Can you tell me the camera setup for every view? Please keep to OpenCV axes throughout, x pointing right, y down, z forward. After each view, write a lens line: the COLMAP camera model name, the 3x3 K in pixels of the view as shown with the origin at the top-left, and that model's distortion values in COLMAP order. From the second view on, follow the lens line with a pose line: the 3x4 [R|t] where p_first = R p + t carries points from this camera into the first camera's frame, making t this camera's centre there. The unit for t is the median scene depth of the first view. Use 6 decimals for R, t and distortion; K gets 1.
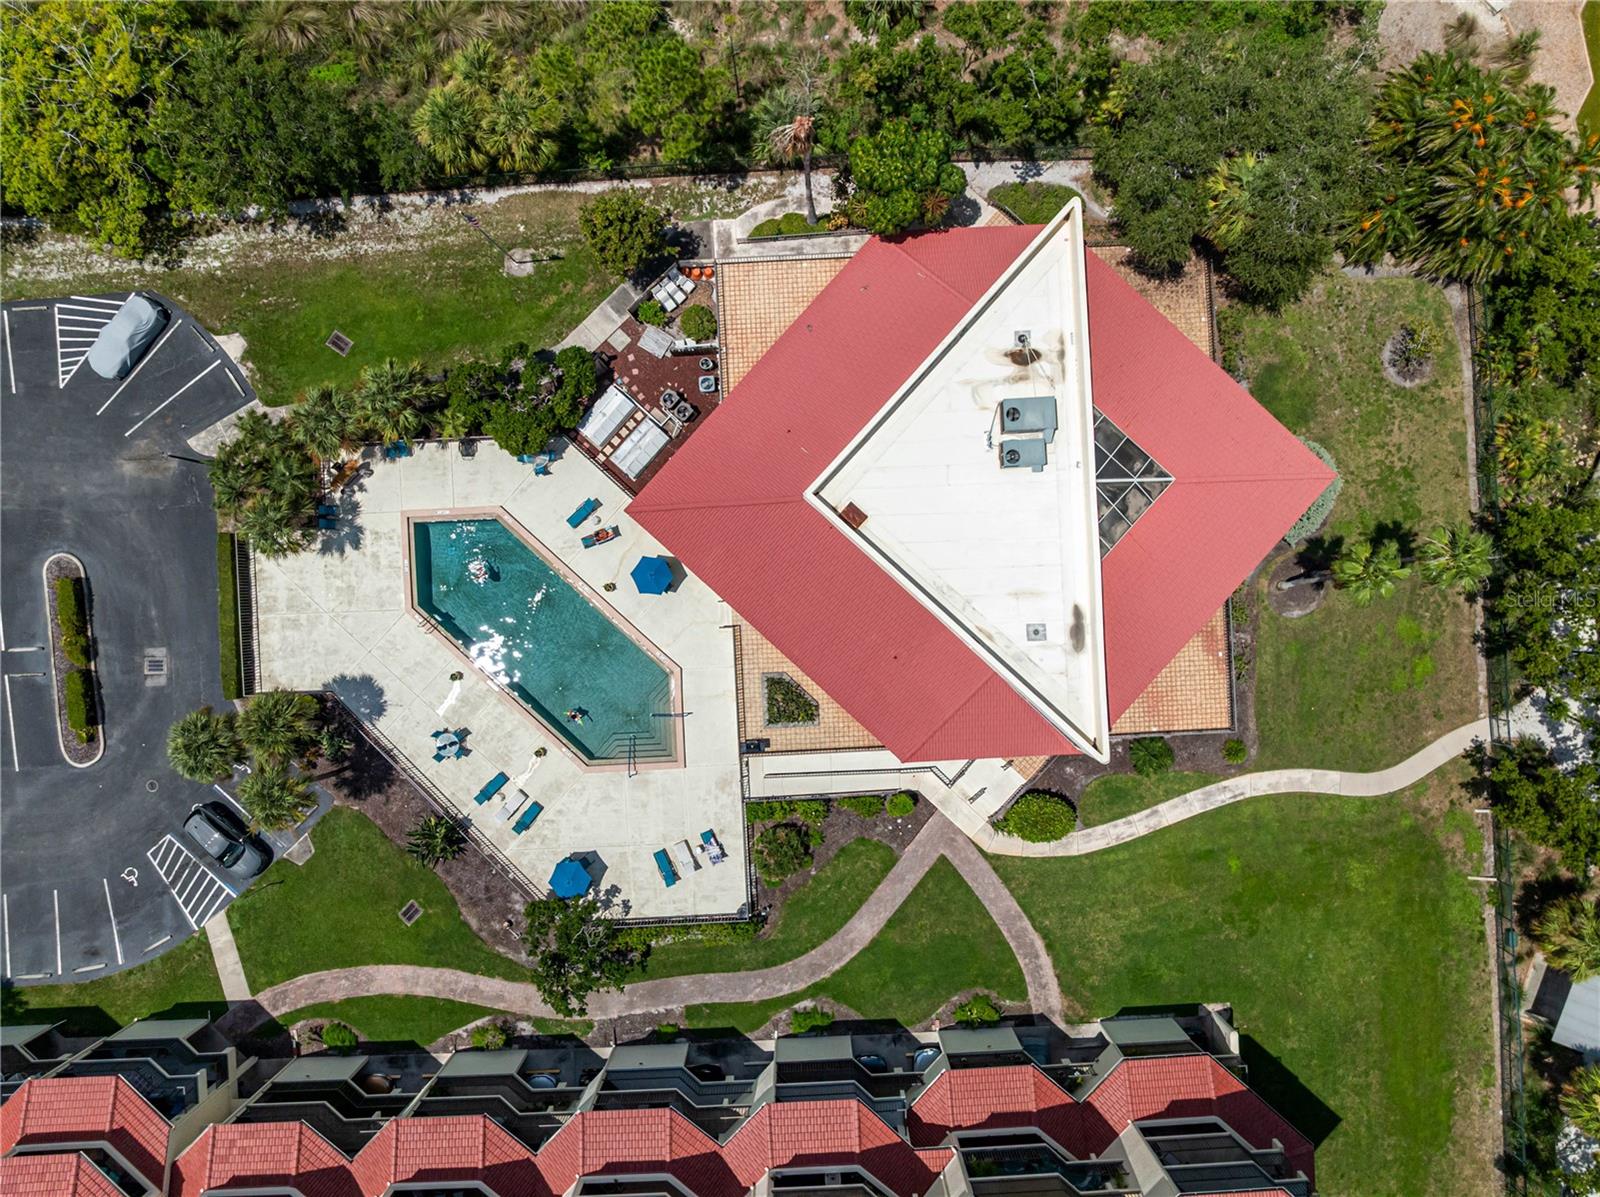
lens RADIAL K [[1124.9, 0, 800.6], [0, 1124.9, 600.6], [0, 0, 1]] dist [-0.038191, -0.003197]
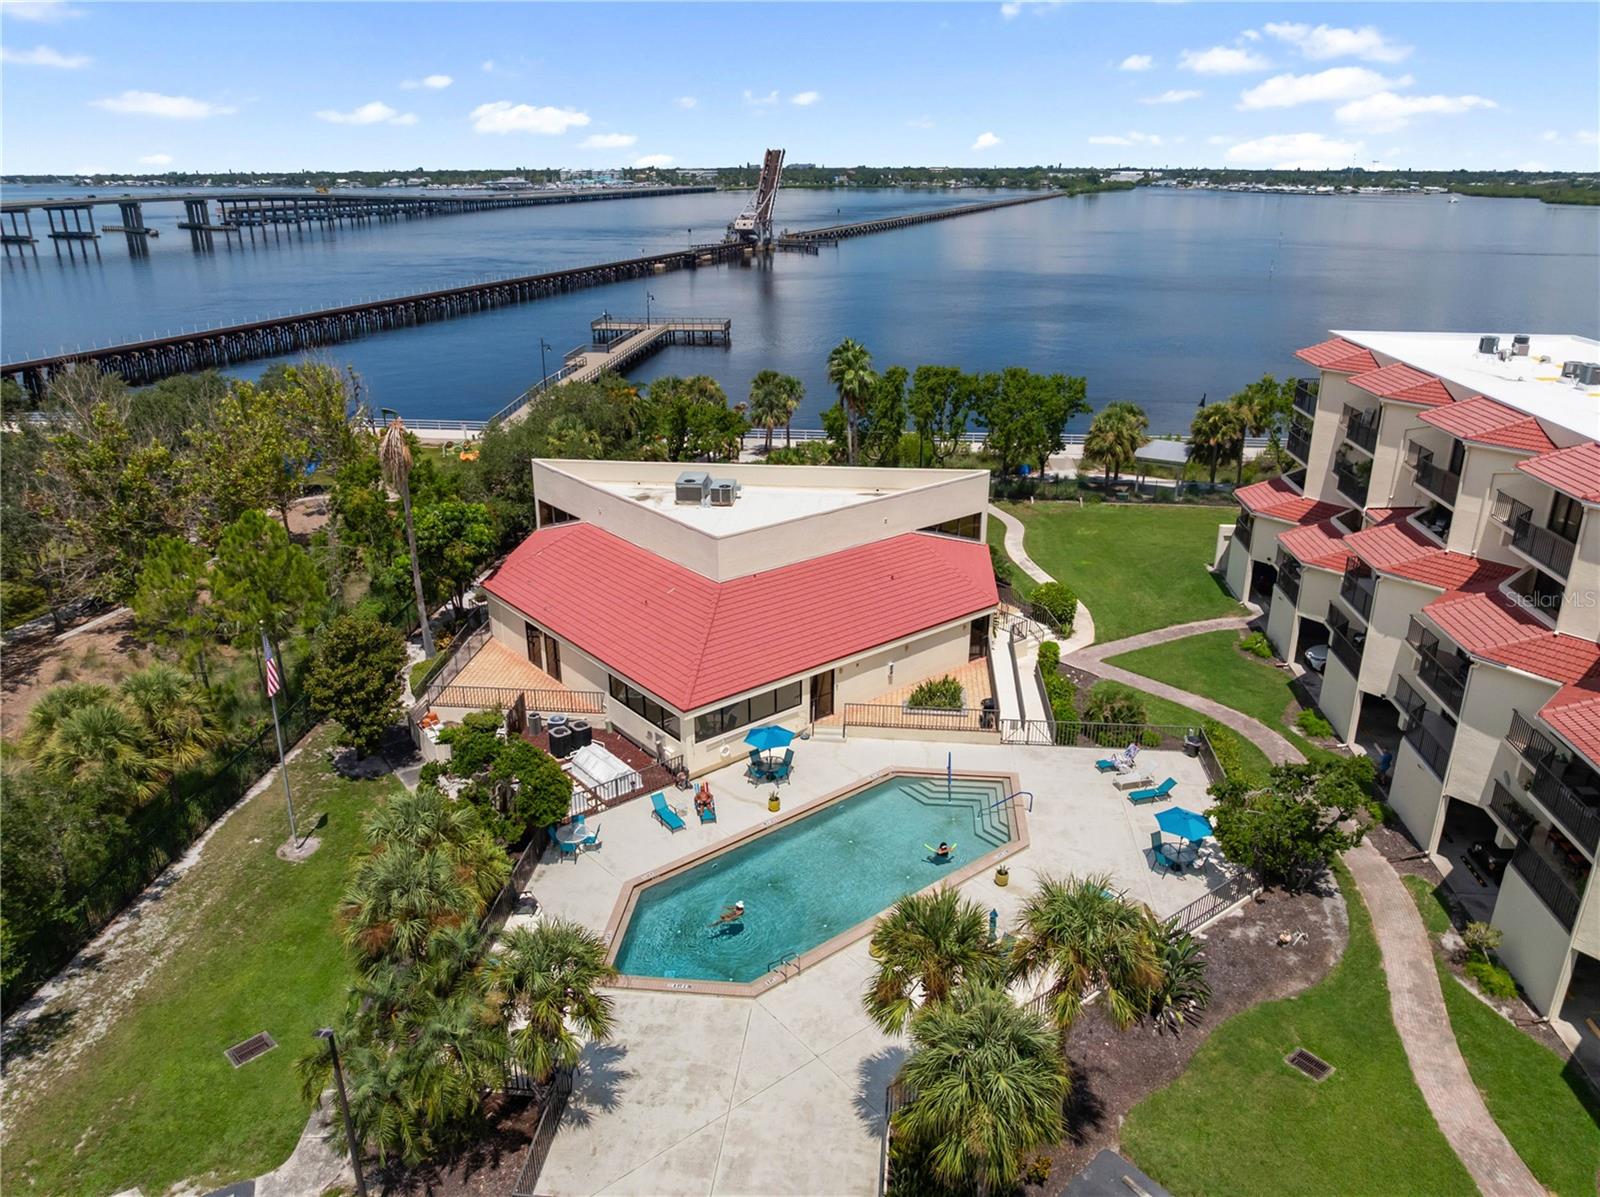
lens RADIAL K [[1122.3, 0, 802.6], [0, 1122.3, 602.2], [0, 0, 1]] dist [-0.053598, 0.023820]
pose [[0.145166, -0.361880, 0.920853, -0.795239], [0.989407, 0.052521, -0.135333, 0.098961], [0.000610, 0.930744, 0.365671, 0.601082]]
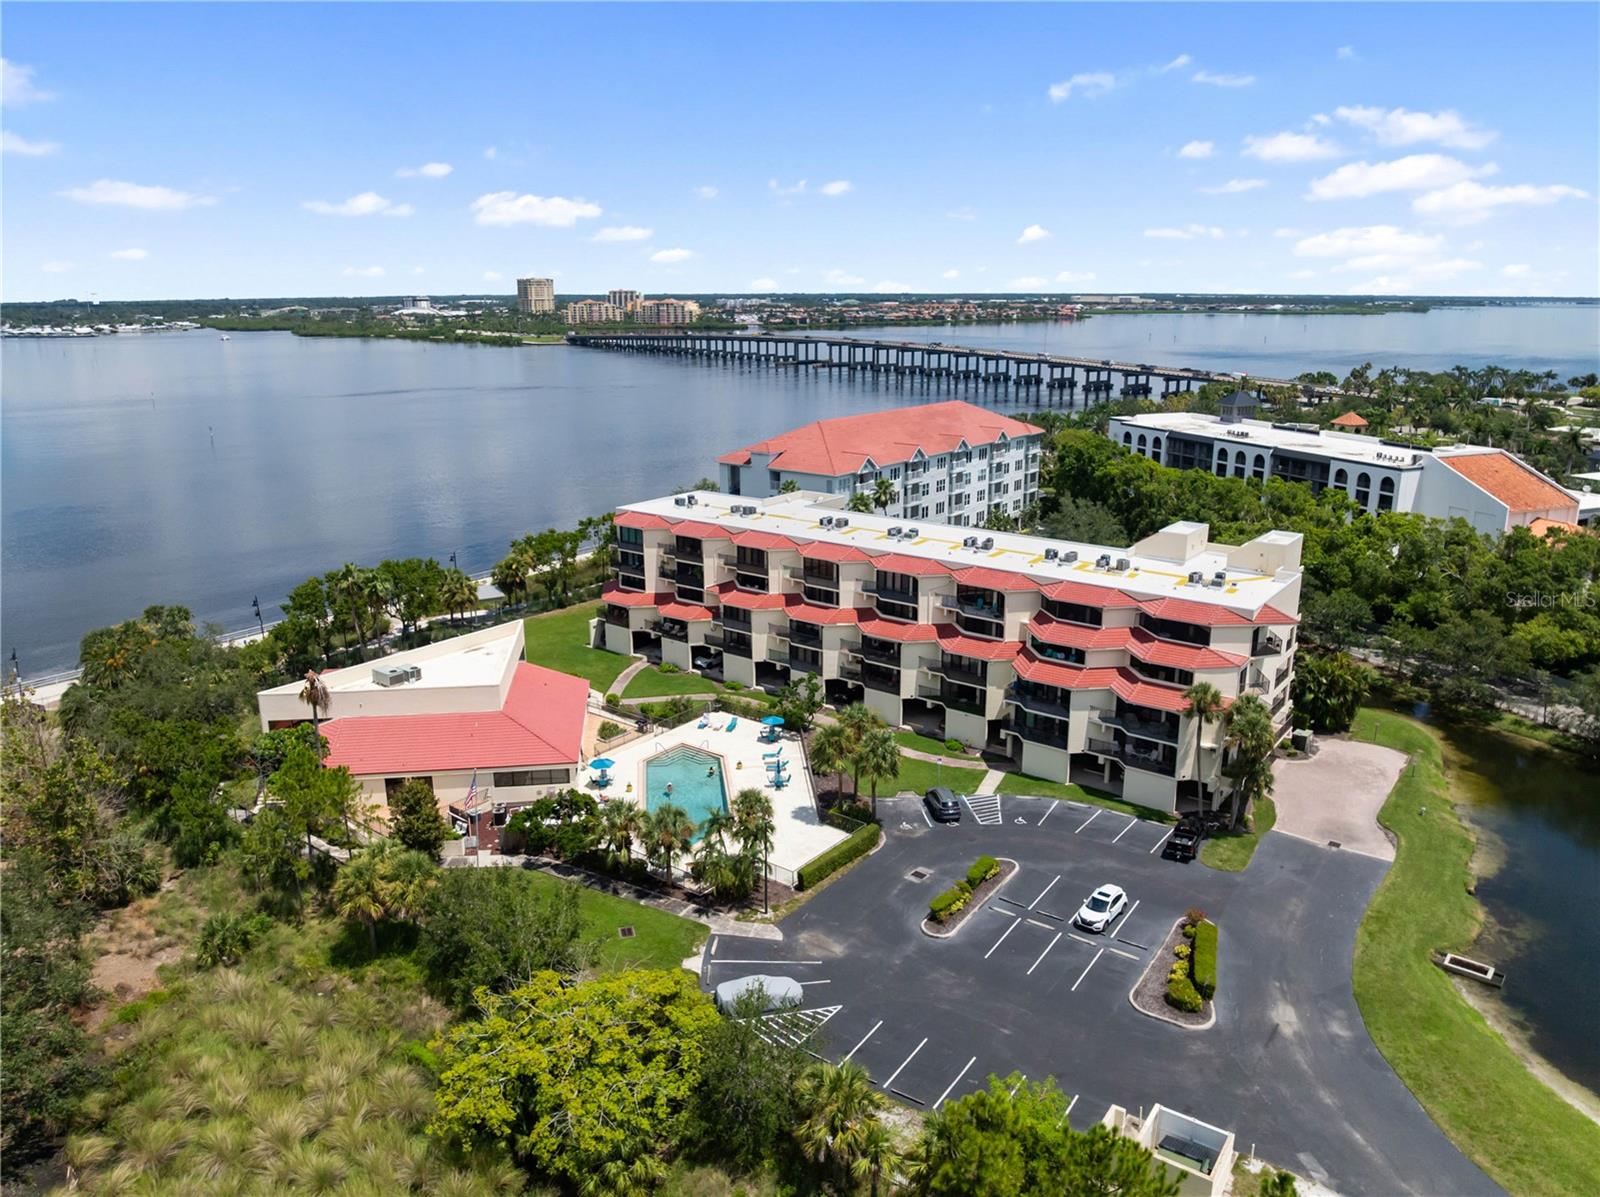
lens RADIAL K [[1124.9, 0, 800.6], [0, 1124.9, 600.6], [0, 0, 1]] dist [-0.038191, -0.003197]
pose [[-0.764120, -0.172341, 0.621627, -1.216711], [0.645073, -0.202204, 0.736881, -0.902736], [-0.001300, 0.964060, 0.265681, 0.362864]]
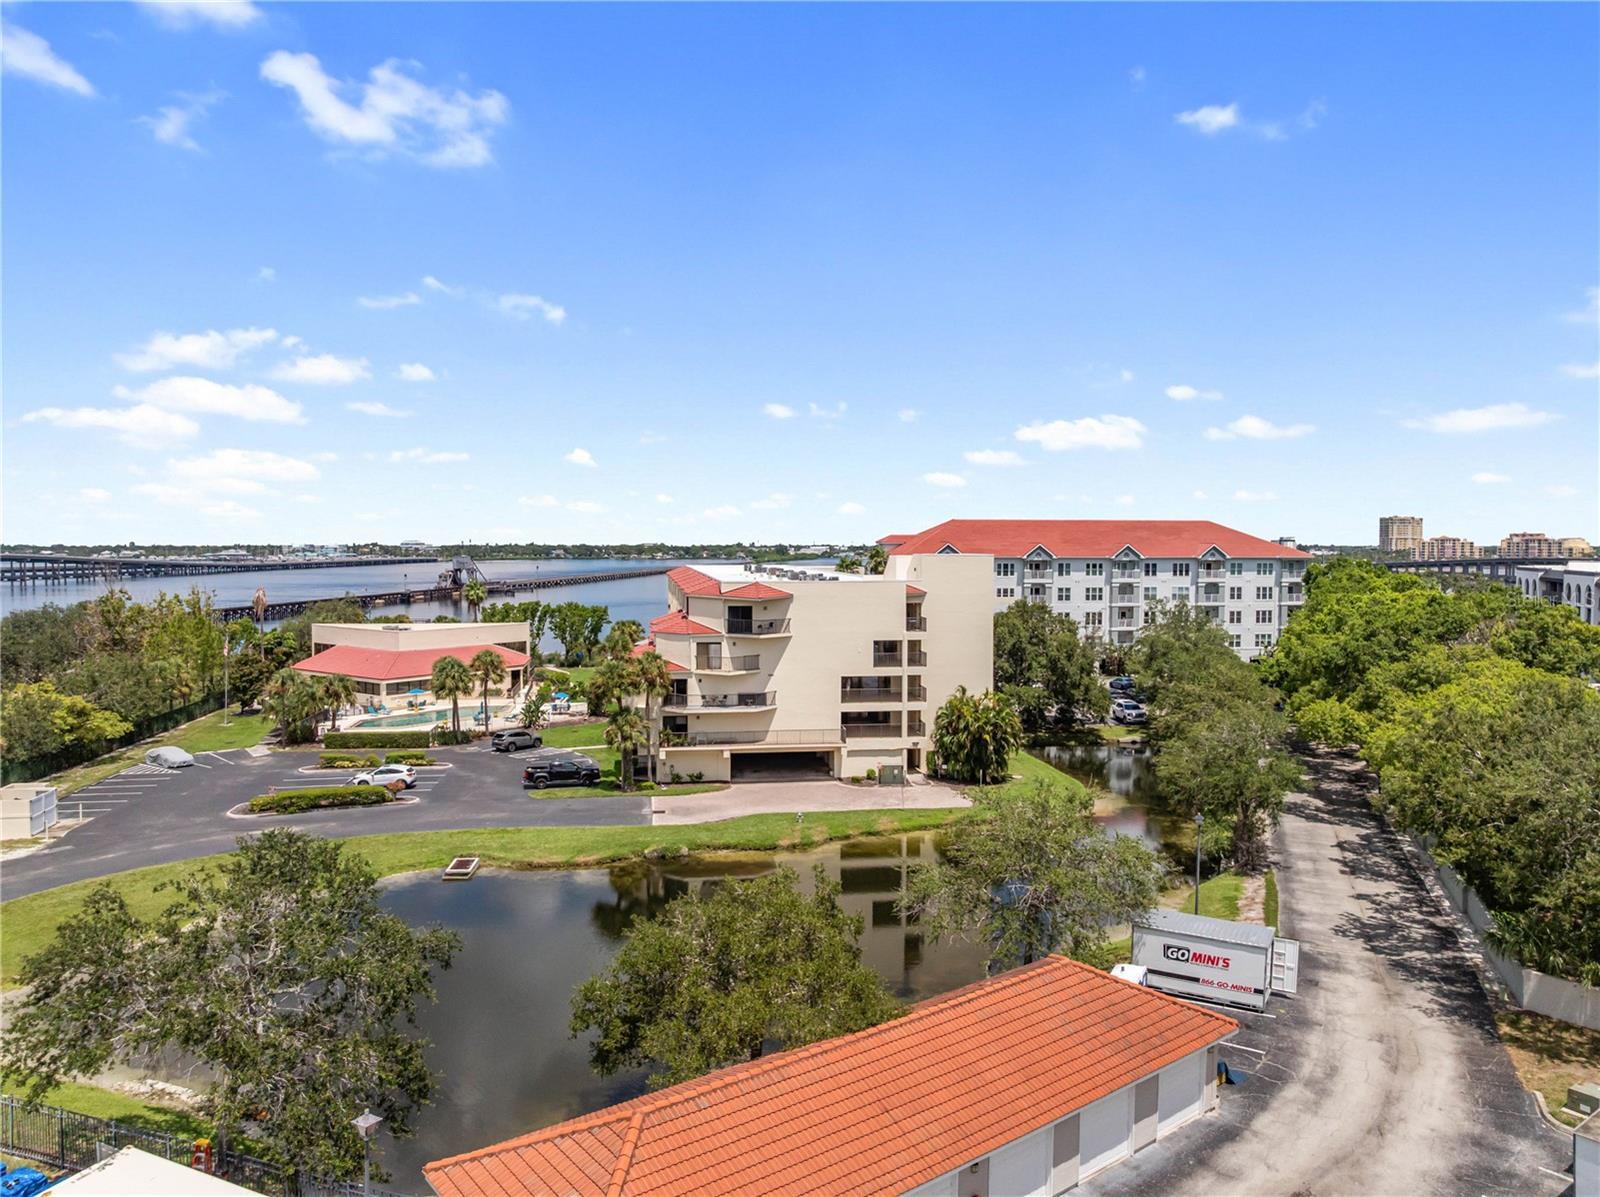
lens RADIAL K [[1124.9, 0, 800.6], [0, 1124.9, 600.6], [0, 0, 1]] dist [-0.038191, -0.003197]
pose [[-0.091485, -0.049663, 0.994567, -2.160065], [0.995805, -0.002956, 0.091451, 0.476621], [-0.001602, 0.998762, 0.049725, 0.703737]]
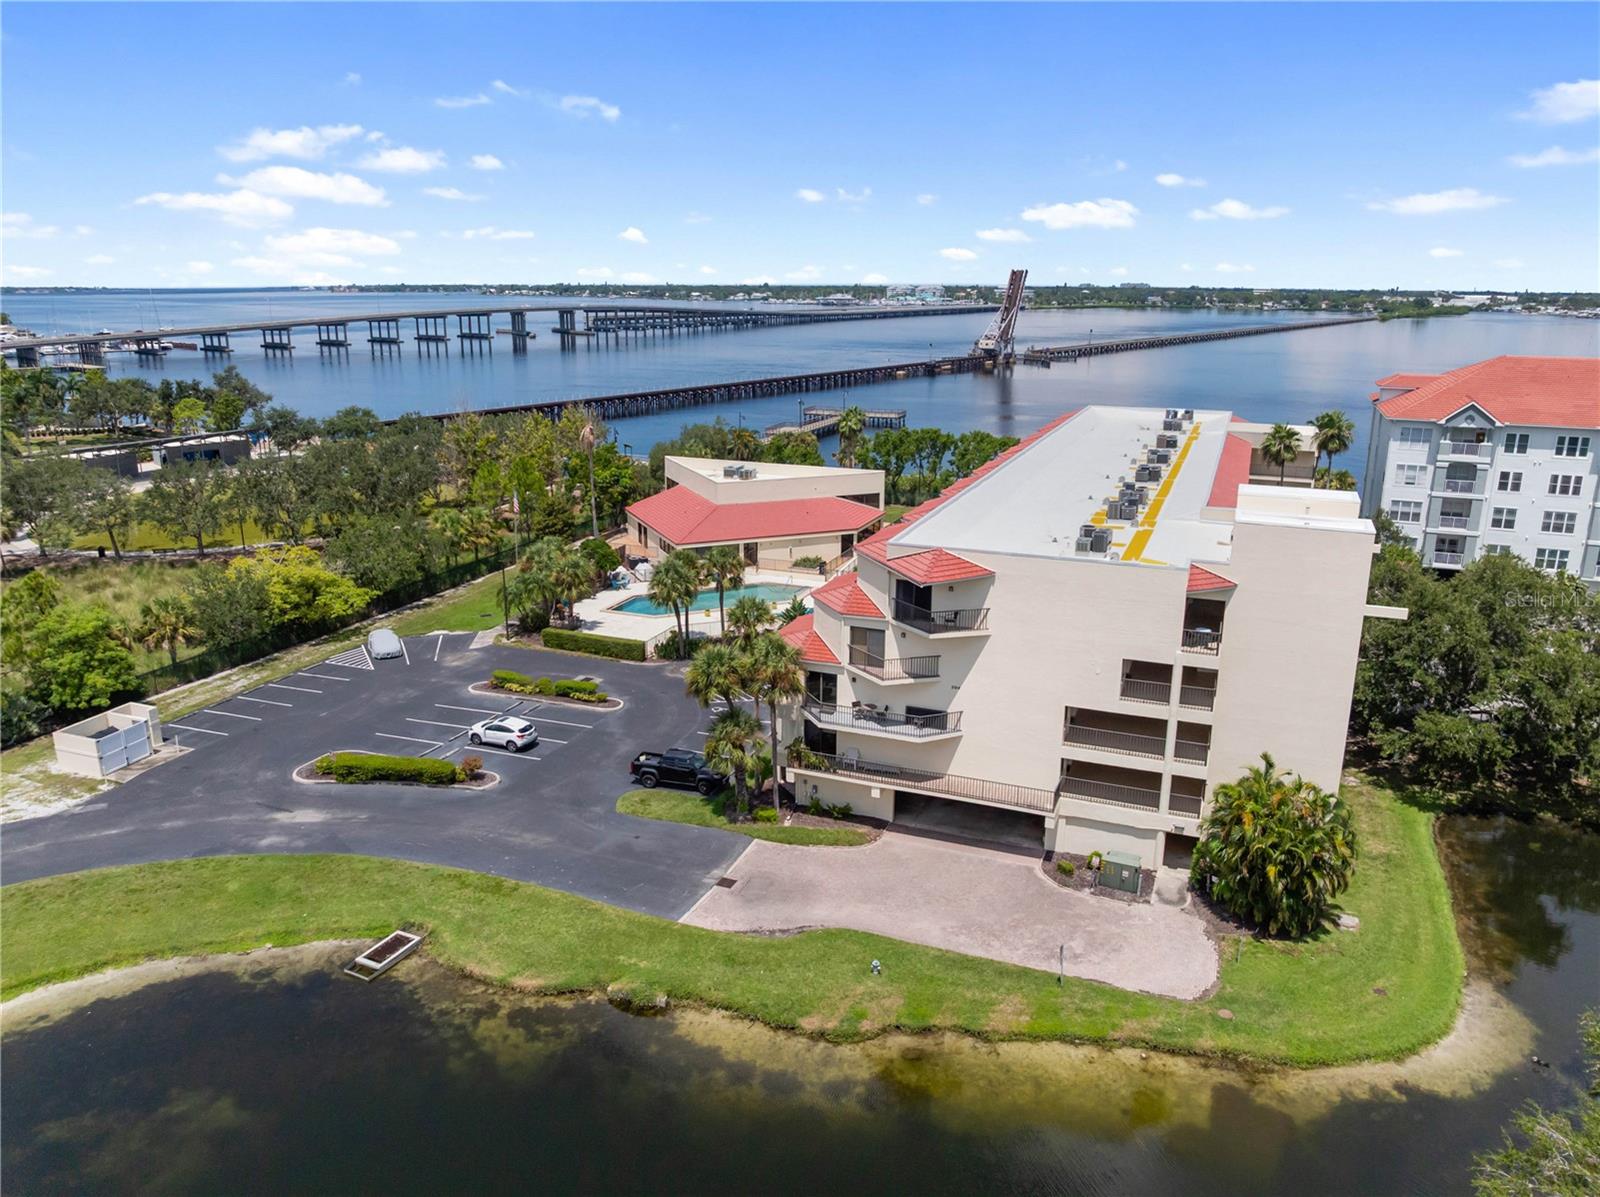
lens RADIAL K [[1124.9, 0, 800.6], [0, 1124.9, 600.6], [0, 0, 1]] dist [-0.038191, -0.003197]
pose [[0.420027, -0.247538, 0.873099, -1.612909], [0.907508, 0.117445, -0.403283, 0.813536], [-0.002713, 0.961734, 0.273972, 0.545875]]
